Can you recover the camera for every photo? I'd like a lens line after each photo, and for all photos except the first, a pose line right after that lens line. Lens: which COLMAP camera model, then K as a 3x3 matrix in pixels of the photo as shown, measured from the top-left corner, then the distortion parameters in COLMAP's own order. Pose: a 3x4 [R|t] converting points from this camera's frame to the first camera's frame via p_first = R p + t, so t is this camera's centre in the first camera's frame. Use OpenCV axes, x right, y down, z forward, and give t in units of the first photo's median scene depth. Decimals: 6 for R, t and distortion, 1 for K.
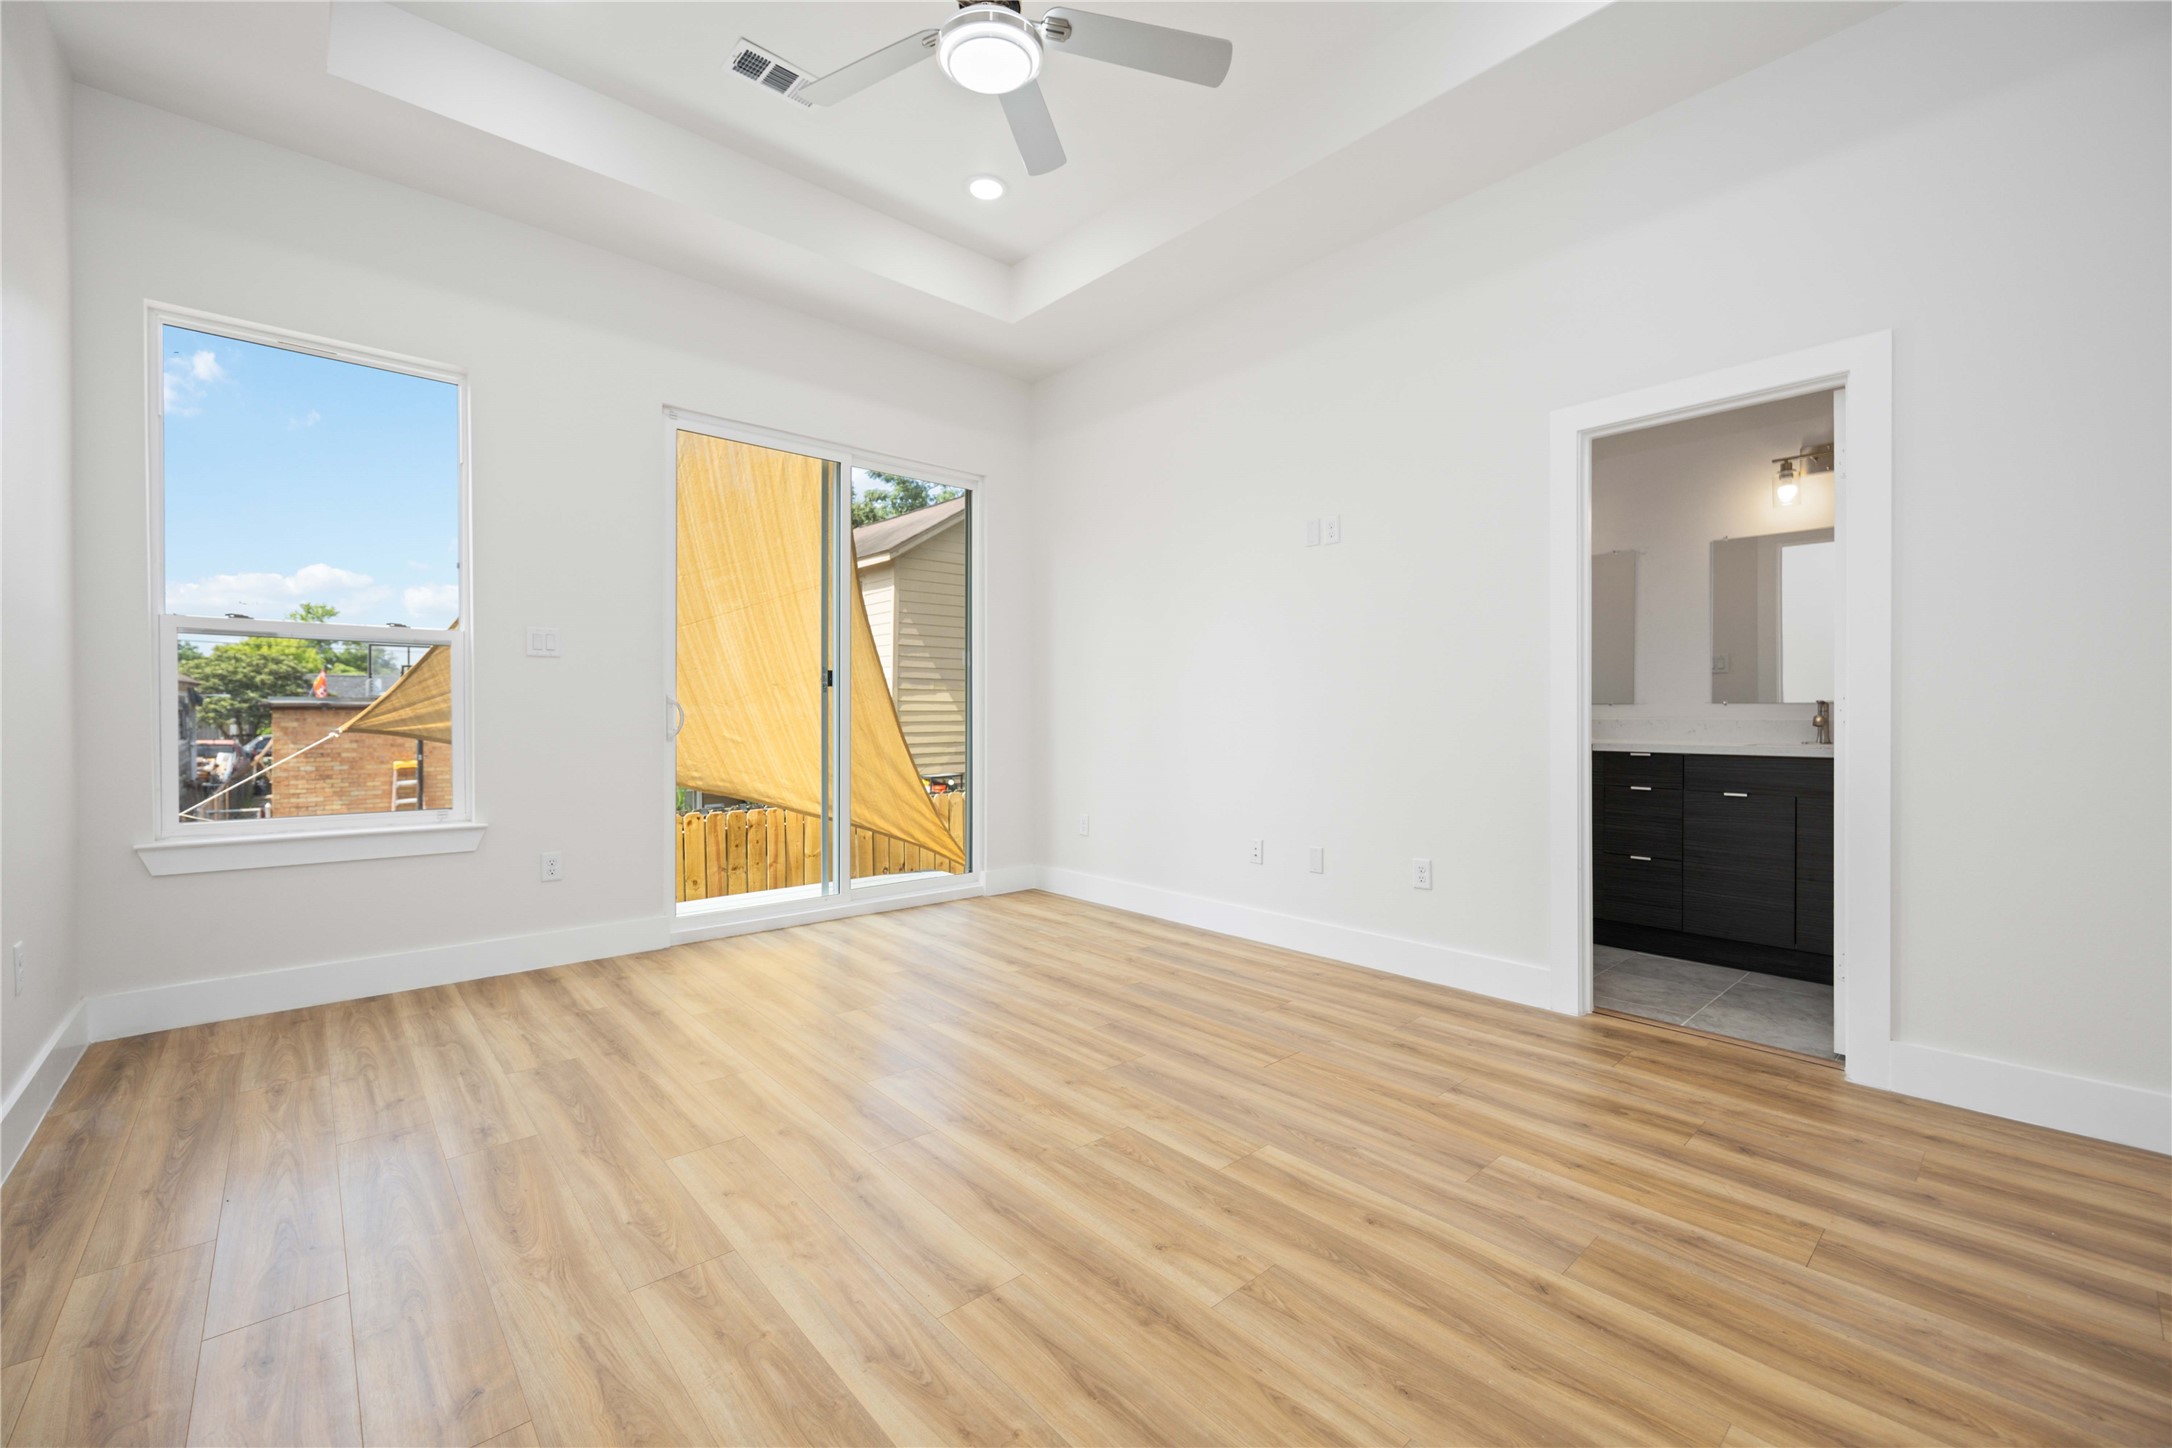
lens RADIAL K [[880.4, 0, 1105.5], [0, 880.4, 715.8], [0, 0, 1]] dist [0.000894, -0.000261]
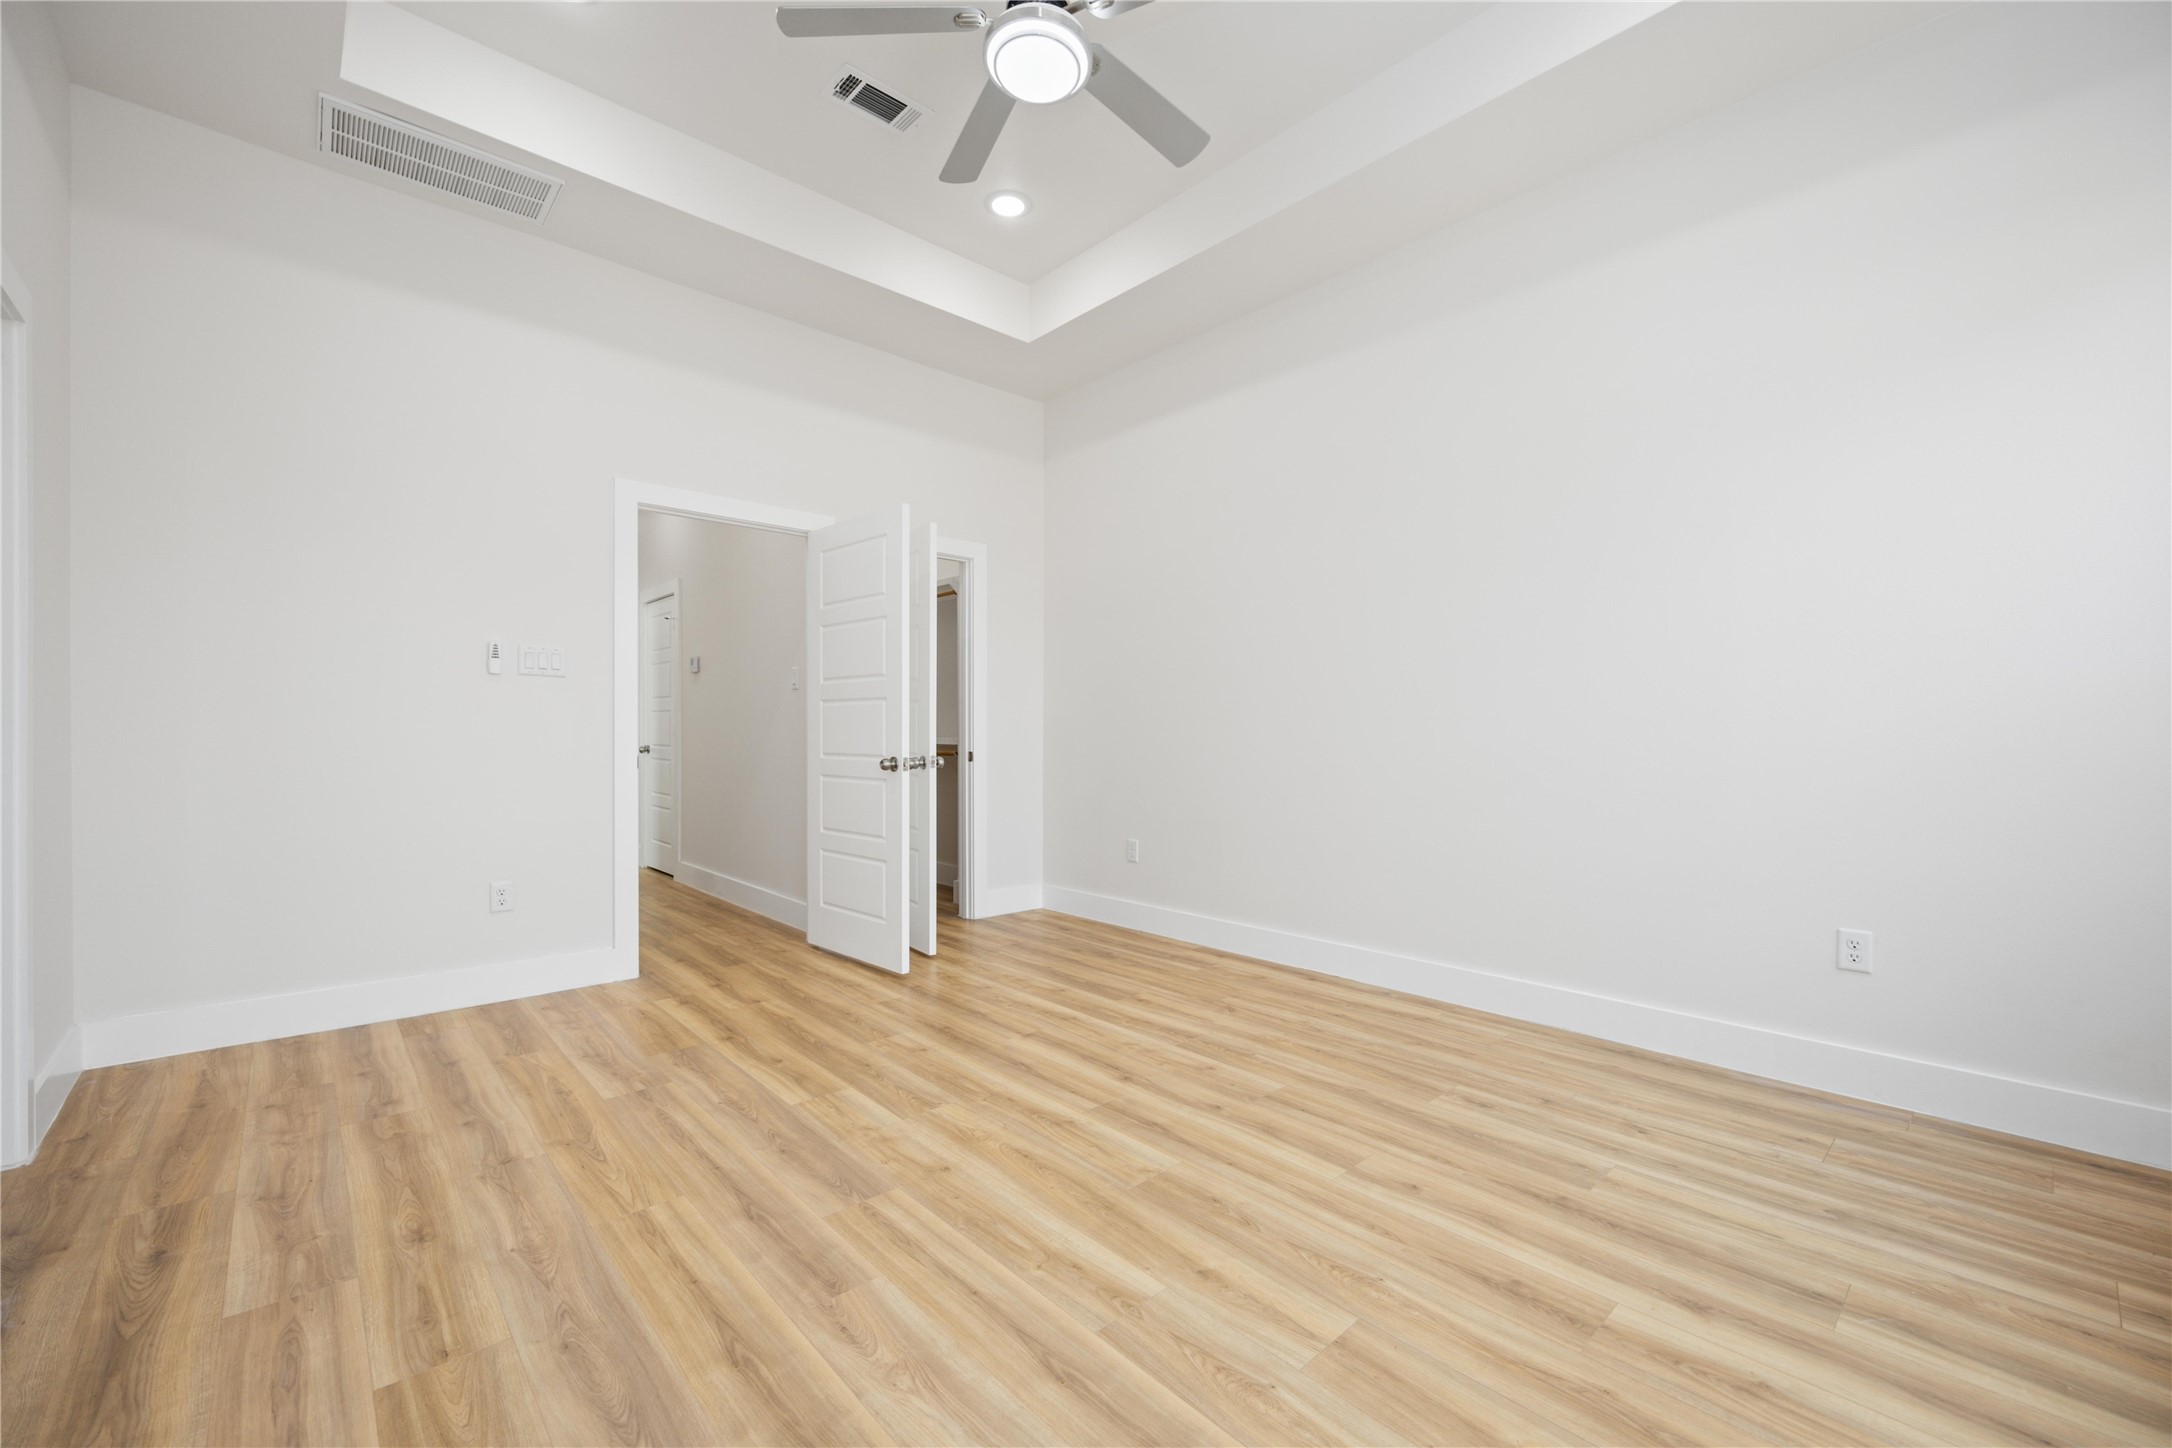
lens RADIAL K [[880.4, 0, 1073.9], [0, 880.4, 735.9], [0, 0, 1]] dist [0.000894, -0.000261]
pose [[-0.999510, -0.002633, 0.031178, -0.193204], [-0.002486, 0.999986, 0.004761, -0.002617], [-0.031190, 0.004681, -0.999503, 1.875008]]
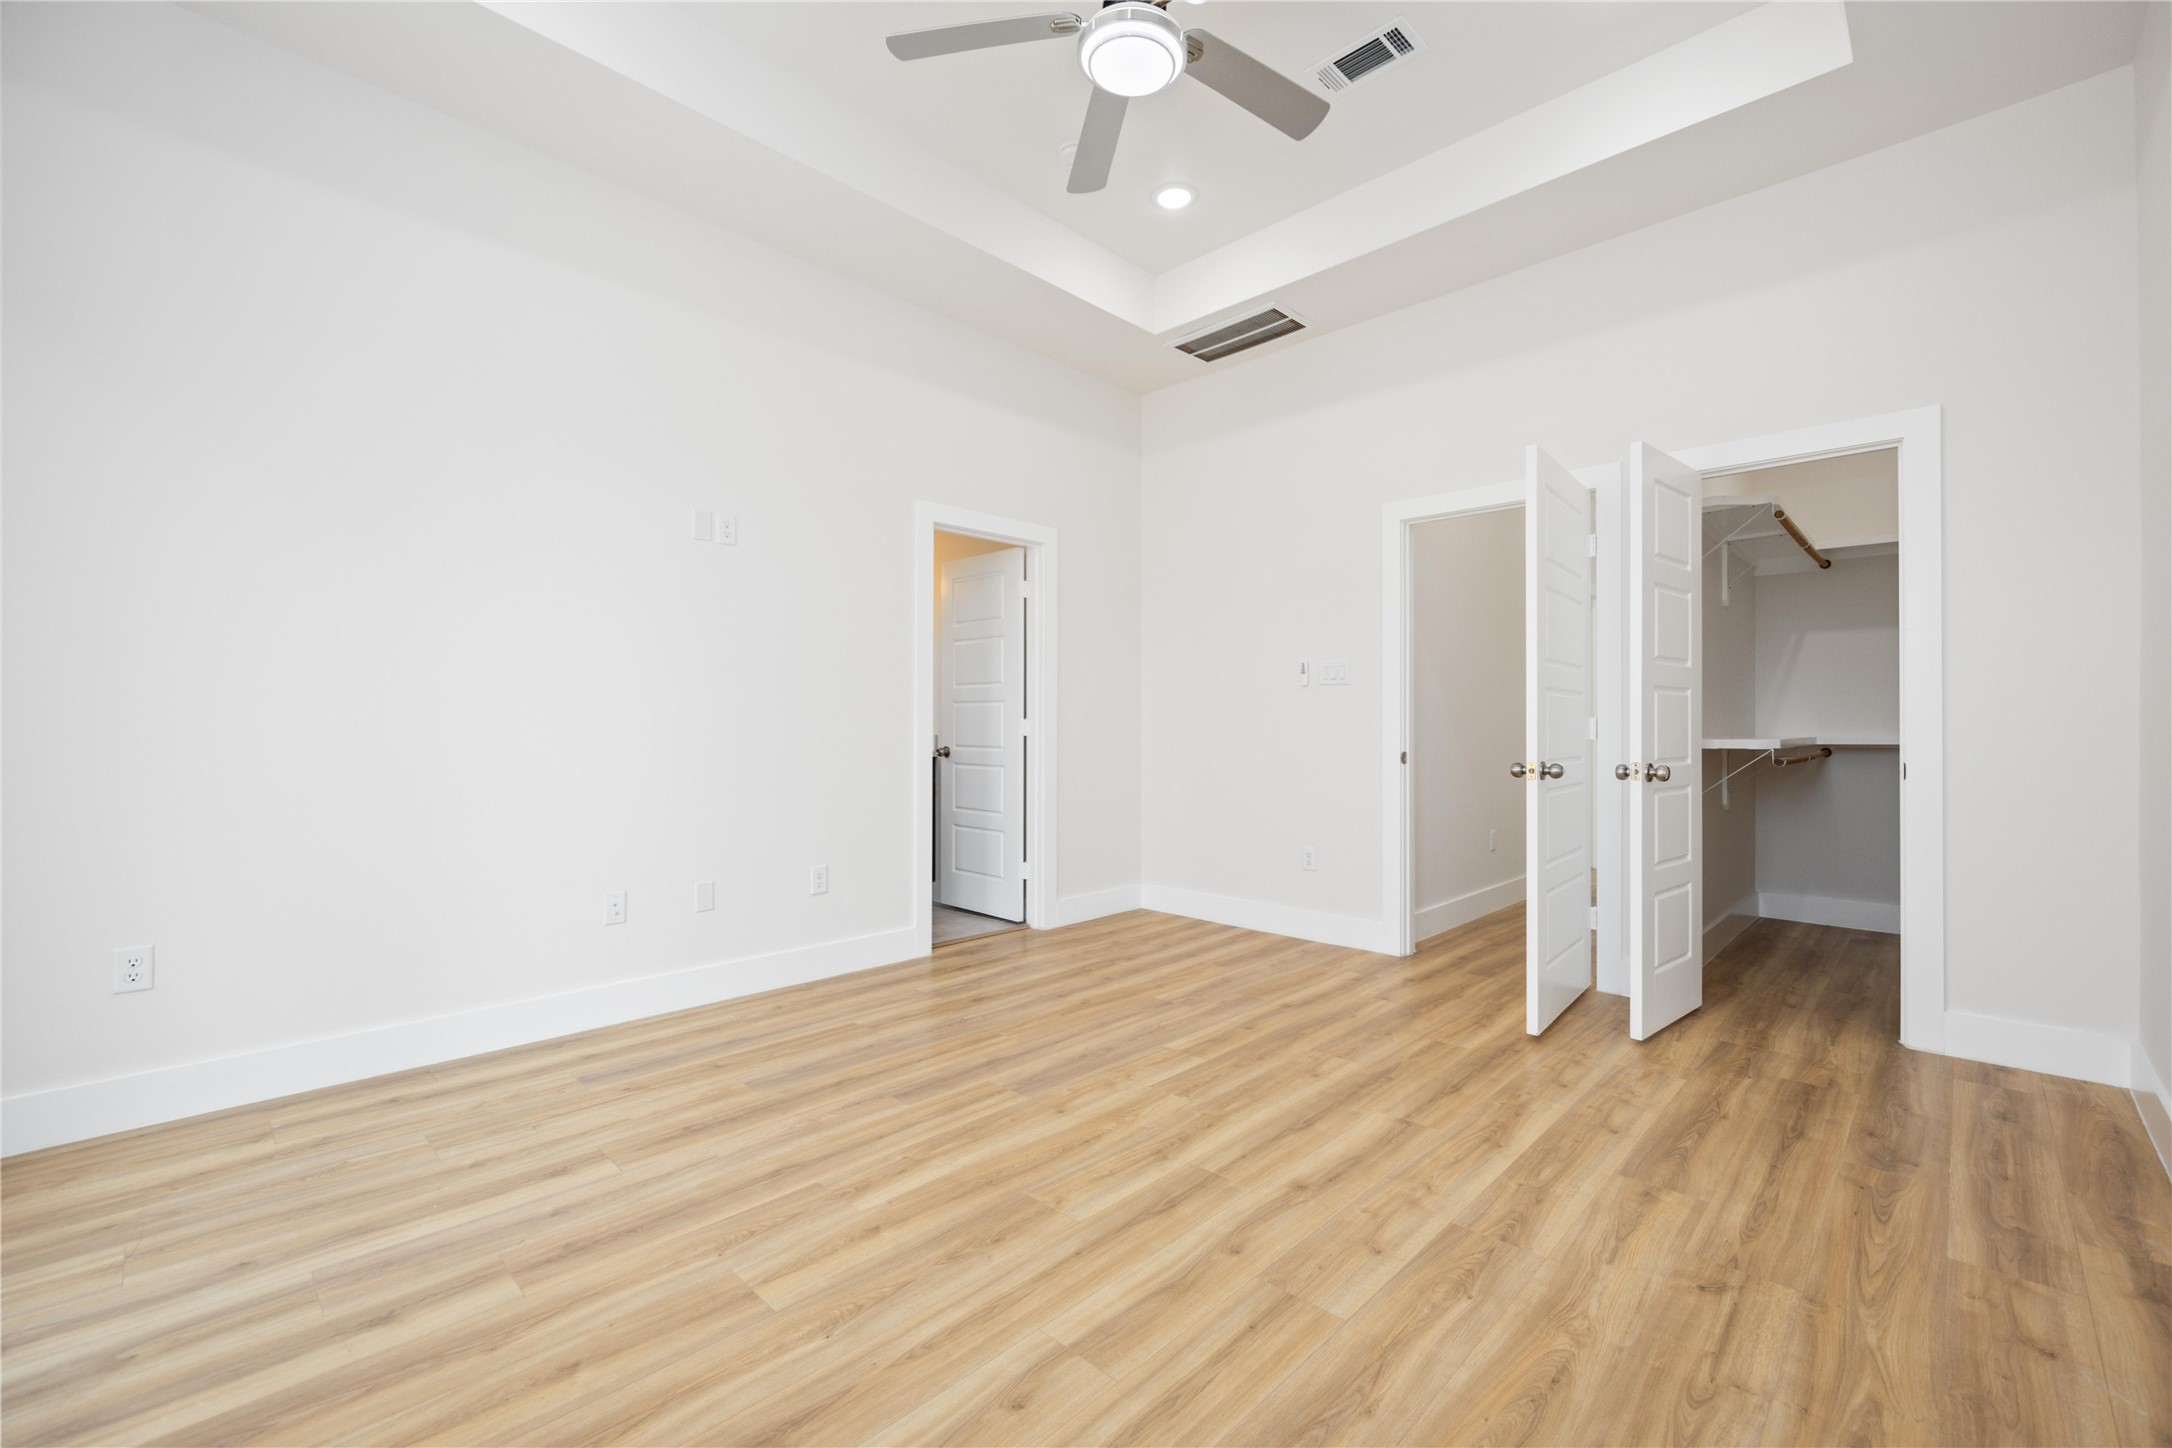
lens RADIAL K [[880.4, 0, 1077.8], [0, 880.4, 722.7], [0, 0, 1]] dist [0.000894, -0.000261]
pose [[-0.040013, 0.006791, 0.999176, -1.035674], [0.002981, 0.999973, -0.006677, -0.005823], [-0.999195, 0.002712, -0.040032, 1.039608]]
